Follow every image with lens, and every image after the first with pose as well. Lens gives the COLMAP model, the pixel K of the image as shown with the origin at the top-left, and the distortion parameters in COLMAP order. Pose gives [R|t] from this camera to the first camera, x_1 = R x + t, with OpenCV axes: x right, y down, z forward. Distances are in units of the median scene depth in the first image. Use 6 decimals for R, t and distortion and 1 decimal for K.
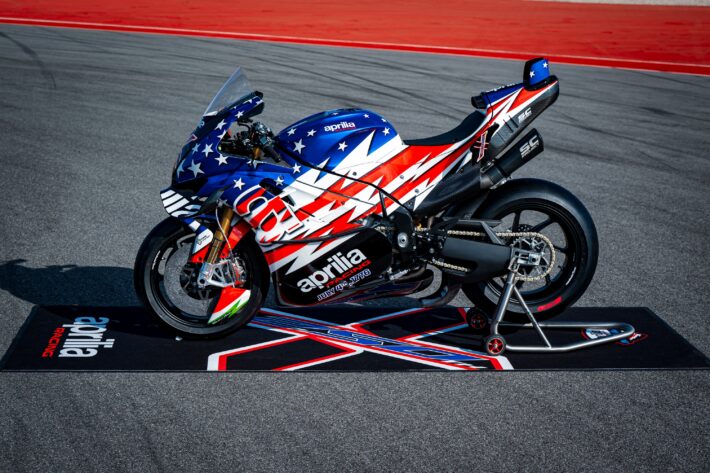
lens RADIAL K [[1442.1, 0, 355.2], [0, 1442.1, 236.8], [0, 0, 1]] dist [-0.048100, 0.000000]
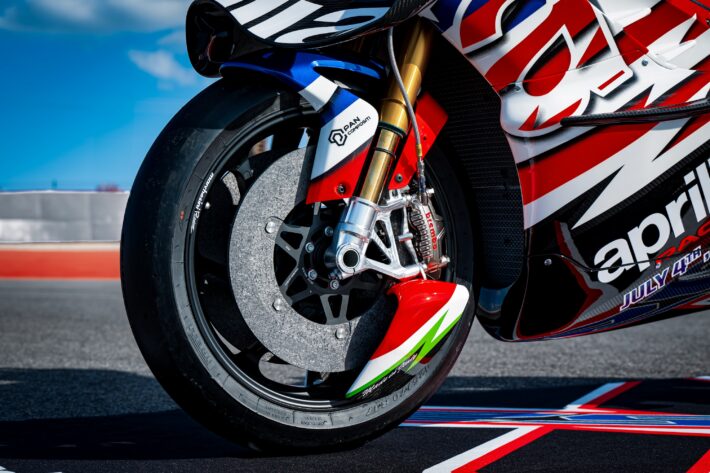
lens RADIAL K [[1442.1, 0, 354.7], [0, 1442.1, 239.1], [0, 0, 1]] dist [-0.048100, 0.000000]
pose [[0.907891, -0.022599, 0.418597, -0.245397], [0.104353, 0.979297, -0.173460, 0.084796], [-0.406010, 0.201165, 0.891453, 0.711435]]
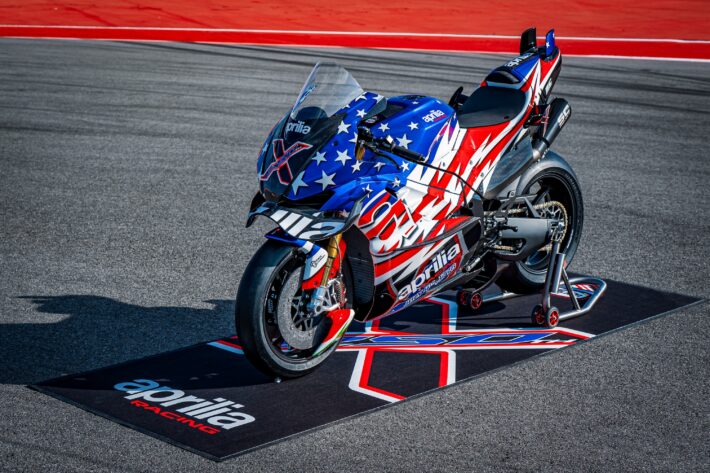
lens RADIAL K [[1526.2, 0, 353.8], [0, 1526.2, 236.8], [0, 0, 1]] dist [0.104430, 0.000000]
pose [[0.745300, -0.151737, 0.649233, -0.690240], [0.130714, 0.988115, 0.080885, -0.084650], [-0.653790, 0.024581, 0.756277, 0.288202]]
